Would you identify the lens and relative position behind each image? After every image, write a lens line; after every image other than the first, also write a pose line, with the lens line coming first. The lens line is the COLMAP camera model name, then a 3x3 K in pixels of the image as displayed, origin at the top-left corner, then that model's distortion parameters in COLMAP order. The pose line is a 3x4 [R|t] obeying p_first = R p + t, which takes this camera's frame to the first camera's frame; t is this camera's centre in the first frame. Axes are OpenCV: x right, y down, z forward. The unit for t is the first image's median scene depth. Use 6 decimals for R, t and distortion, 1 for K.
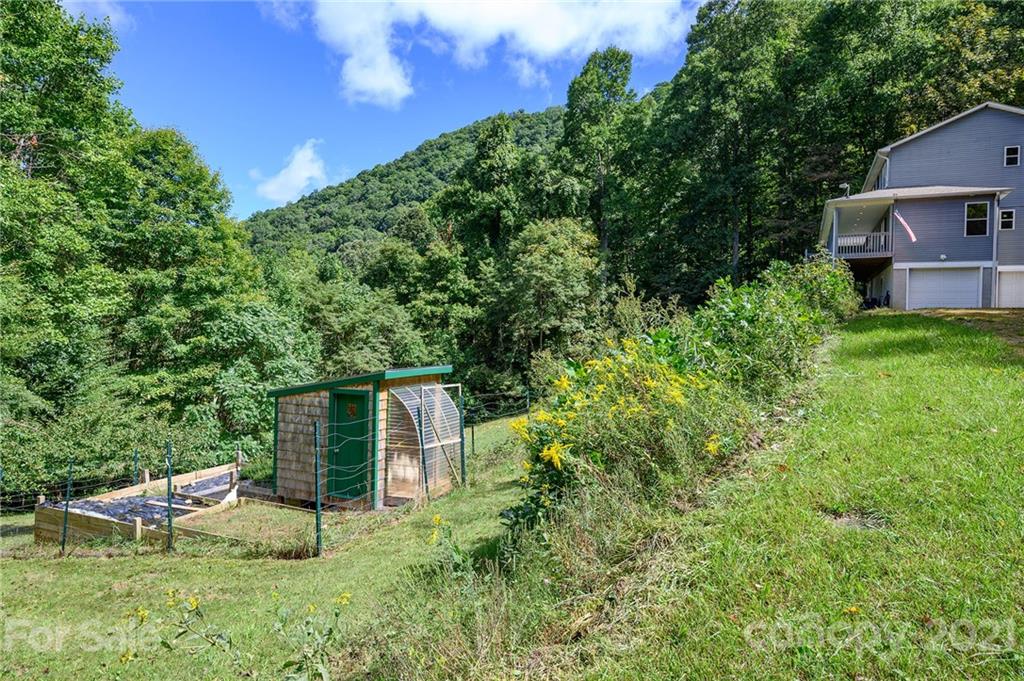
lens RADIAL K [[396.9, 0, 512.0], [0, 396.9, 340.5], [0, 0, 1]] dist [0.000395, 0.000219]
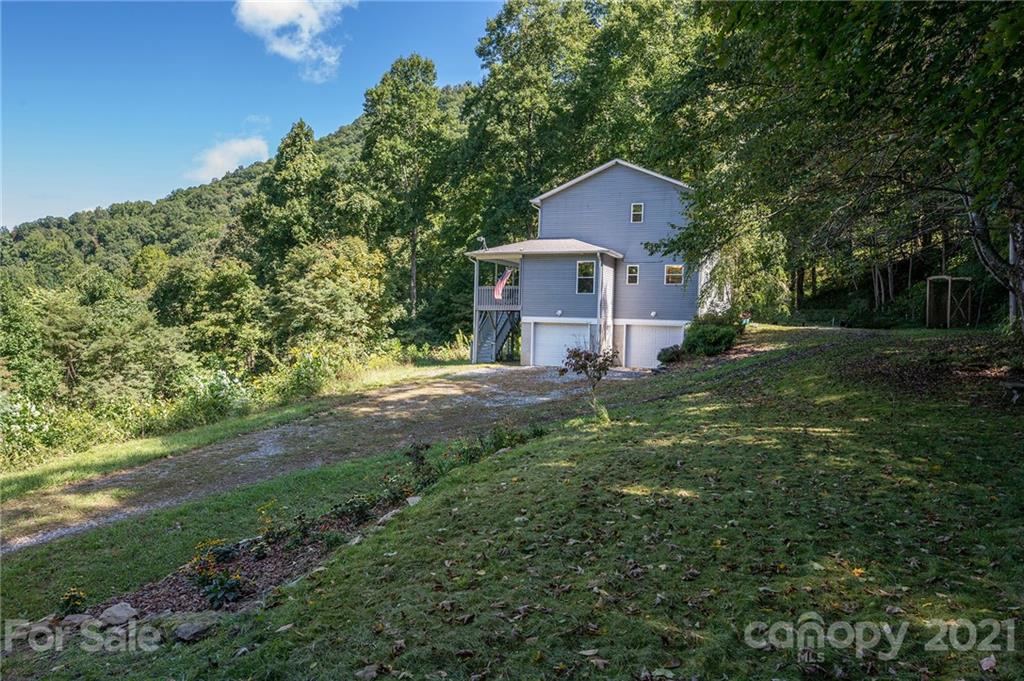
lens RADIAL K [[436.1, 0, 511.1], [0, 436.1, 335.4], [0, 0, 1]] dist [-0.000804, 0.000088]
pose [[0.999469, 0.003137, 0.032428, 0.470171], [-0.003681, 0.999853, 0.016740, -0.086155], [-0.032371, -0.016850, 0.999334, -0.066957]]
